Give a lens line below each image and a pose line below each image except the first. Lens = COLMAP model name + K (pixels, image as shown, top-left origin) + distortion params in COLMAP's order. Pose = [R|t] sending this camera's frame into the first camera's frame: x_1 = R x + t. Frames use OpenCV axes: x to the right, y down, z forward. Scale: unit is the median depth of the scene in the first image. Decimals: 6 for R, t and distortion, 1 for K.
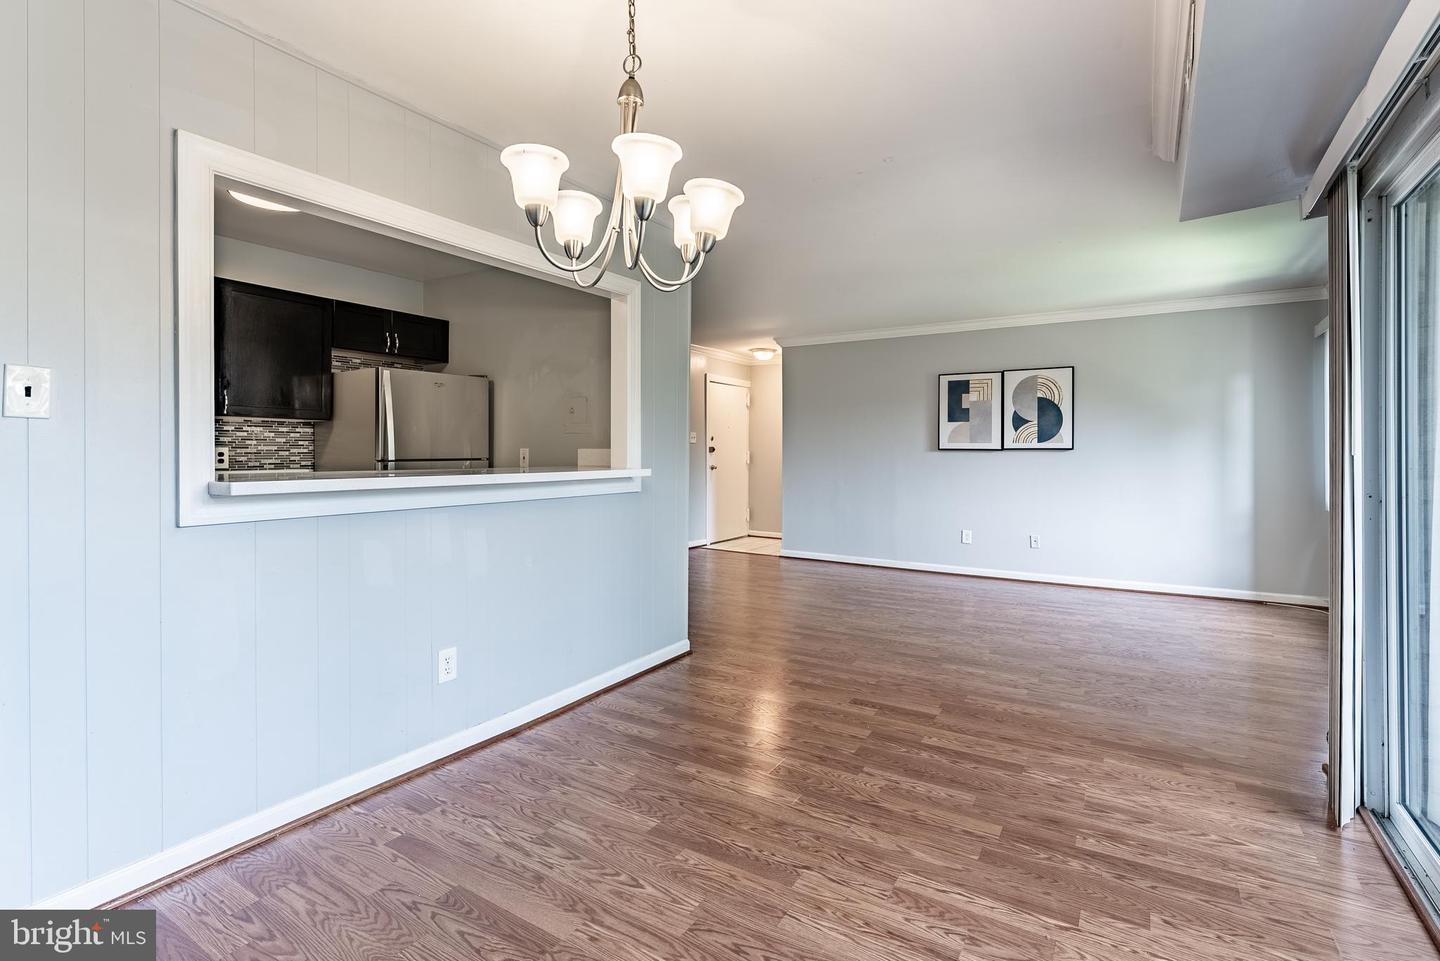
lens RADIAL K [[670.2, 0, 705.8], [0, 670.2, 456.6], [0, 0, 1]] dist [-0.004394, -0.000361]
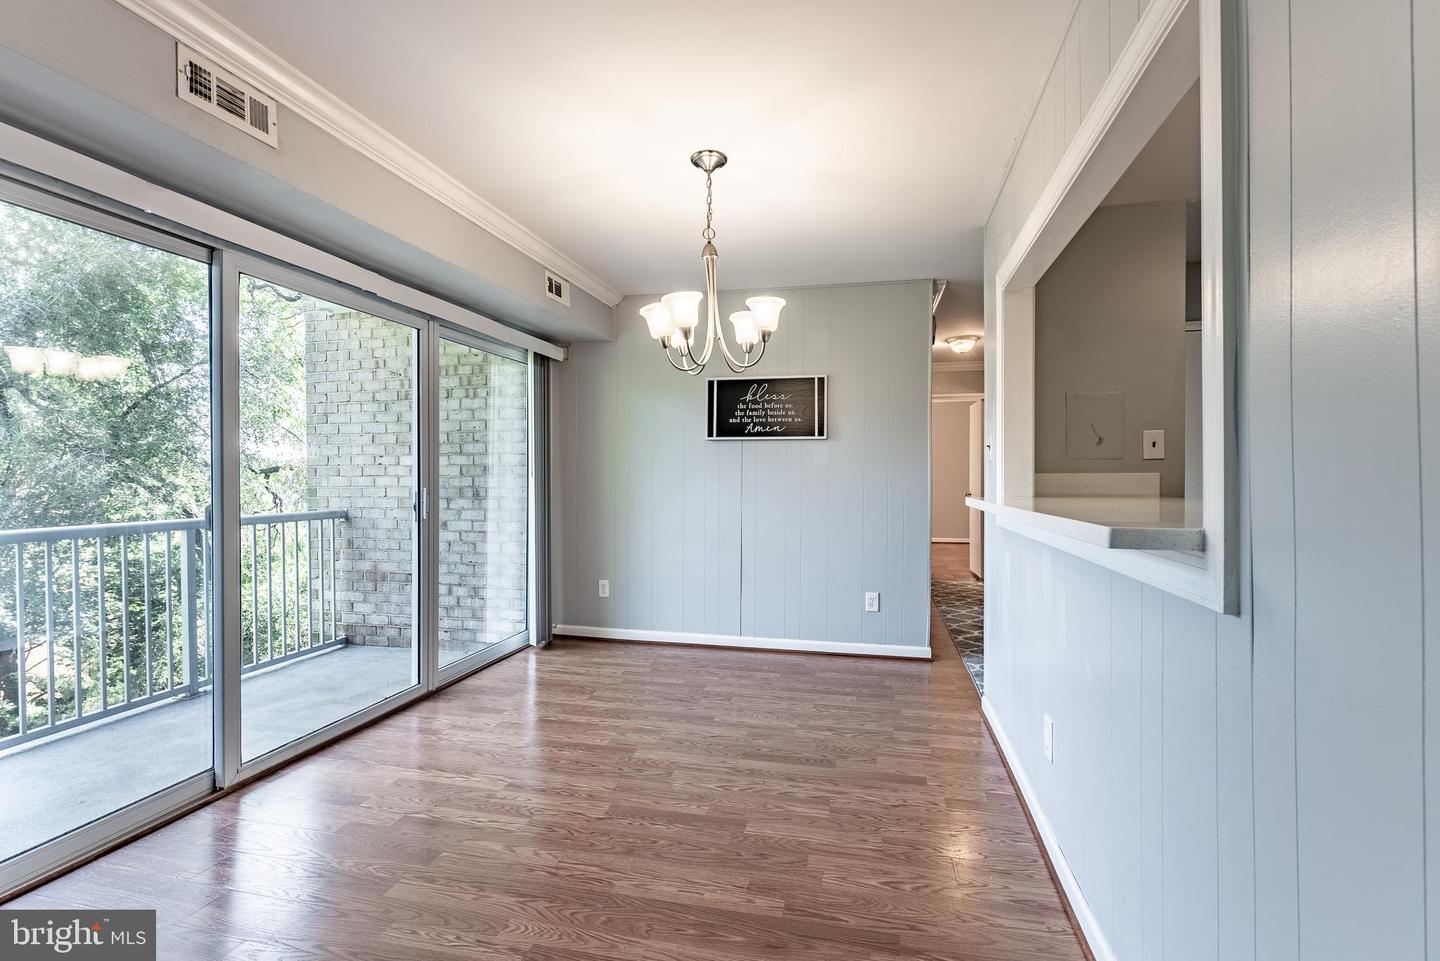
lens RADIAL K [[670.2, 0, 718.3], [0, 670.2, 484.5], [0, 0, 1]] dist [-0.004394, -0.000361]
pose [[-0.938995, 0.004132, -0.343906, 0.301300], [-0.000826, 0.999898, 0.014269, -0.006900], [0.343930, 0.013683, -0.938896, 1.818043]]
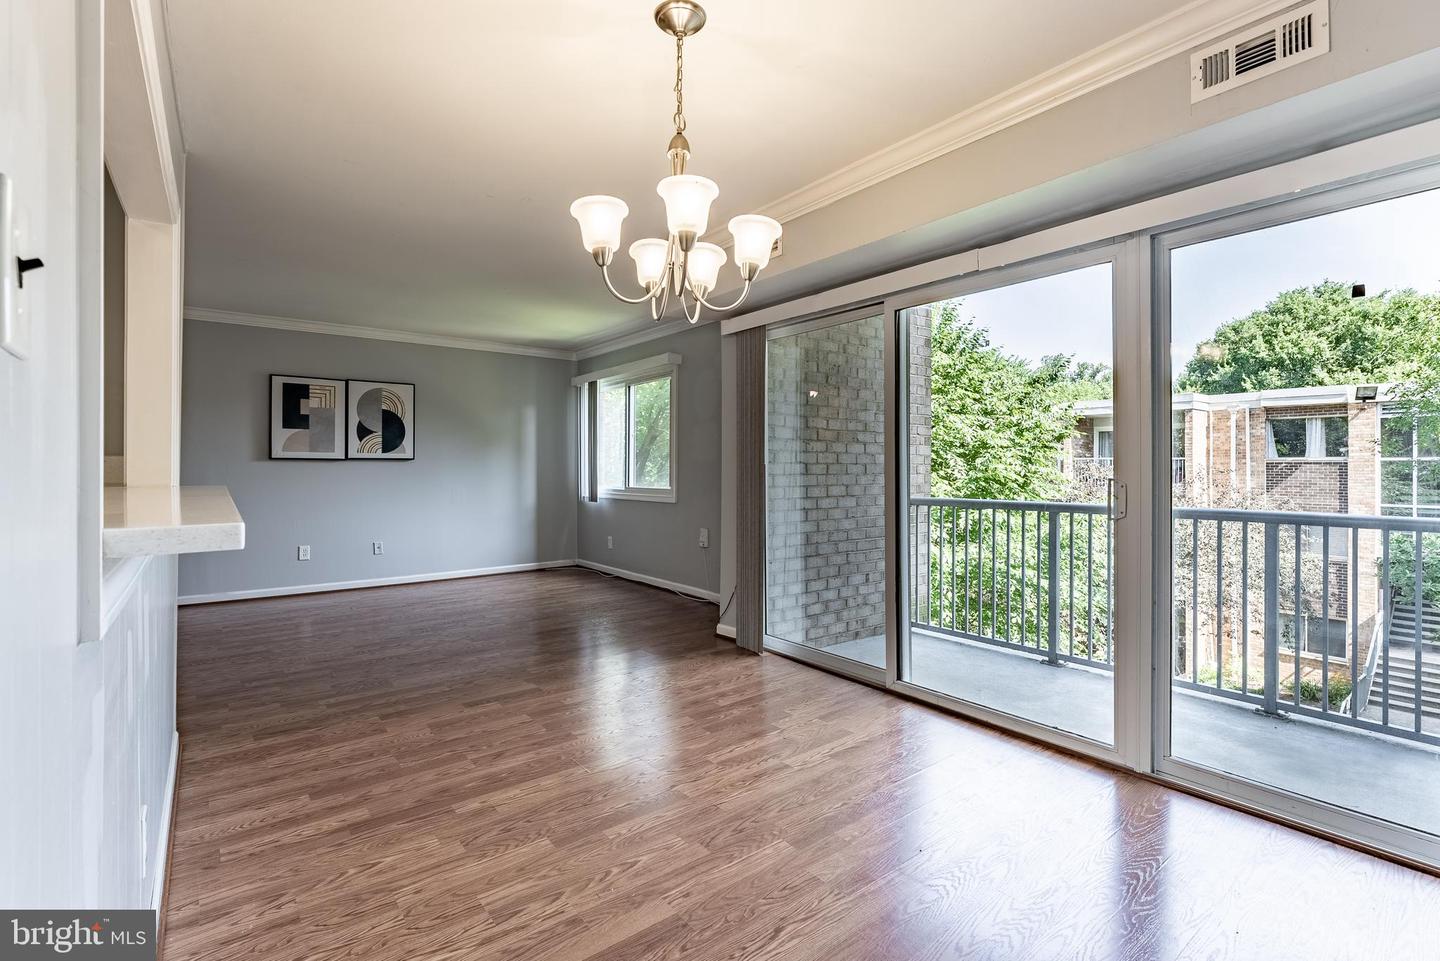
lens RADIAL K [[670.2, 0, 729.3], [0, 670.2, 466.0], [0, 0, 1]] dist [-0.004394, -0.000361]
pose [[0.320877, -0.002386, 0.947118, -0.850018], [0.002846, 0.999995, 0.001555, -0.001699], [-0.947117, 0.002196, 0.320882, 0.399409]]
